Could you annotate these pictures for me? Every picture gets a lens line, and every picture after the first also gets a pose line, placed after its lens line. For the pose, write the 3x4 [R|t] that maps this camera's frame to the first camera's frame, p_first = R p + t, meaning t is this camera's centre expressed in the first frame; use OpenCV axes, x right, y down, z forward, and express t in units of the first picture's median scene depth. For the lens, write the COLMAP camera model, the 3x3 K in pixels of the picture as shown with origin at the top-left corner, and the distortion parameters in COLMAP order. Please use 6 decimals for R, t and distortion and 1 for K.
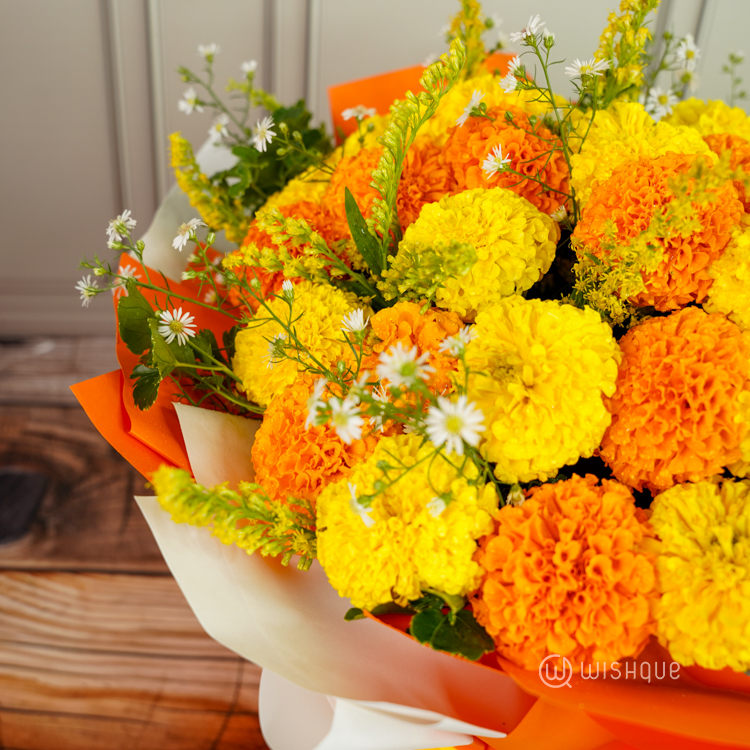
lens RADIAL K [[944.5, 0, 357.3], [0, 944.5, 399.1], [0, 0, 1]] dist [-0.110320, 0.000000]
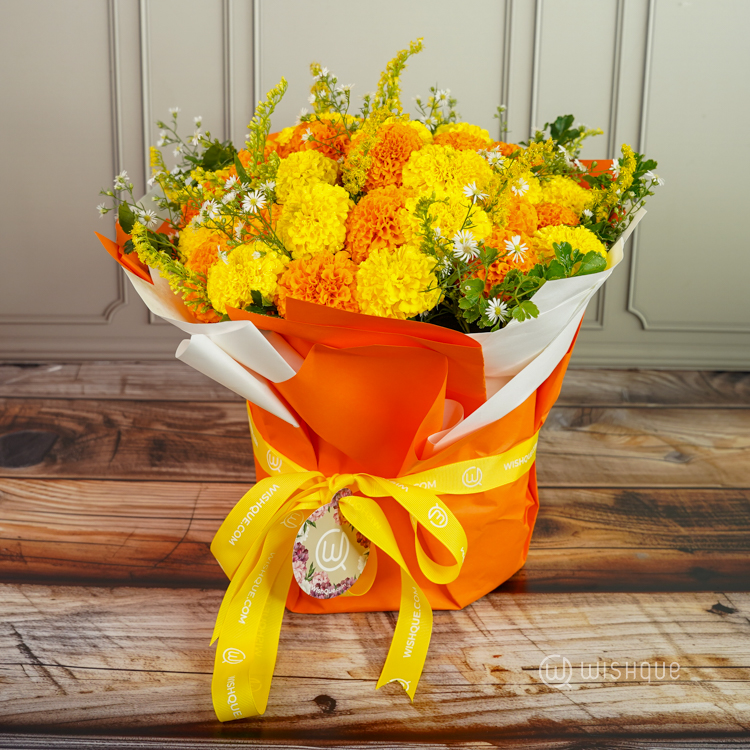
lens RADIAL K [[1178.5, 0, 380.7], [0, 1178.5, 332.6], [0, 0, 1]] dist [-0.127367, 0.000000]
pose [[0.999498, -0.026191, -0.017812, 0.337178], [0.020006, 0.958004, -0.286057, 0.871705], [0.024556, 0.285557, 0.958047, -1.285978]]
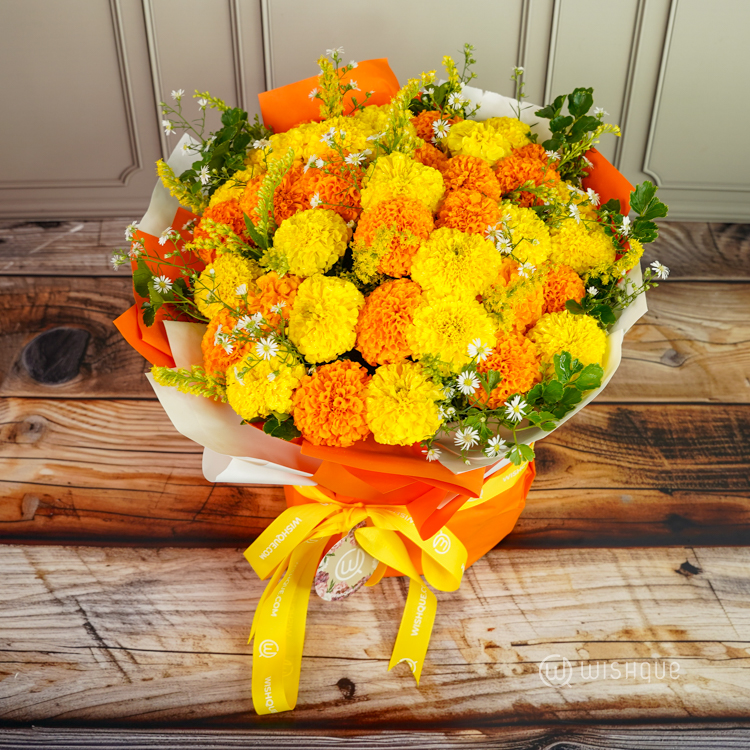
lens RADIAL K [[1178.5, 0, 423.5], [0, 1178.5, 344.4], [0, 0, 1]] dist [-0.127367, 0.000000]
pose [[0.999811, -0.014868, -0.012555, 0.400114], [0.016615, 0.988083, 0.153024, -0.326743], [0.010130, -0.153204, 0.988143, -1.507718]]
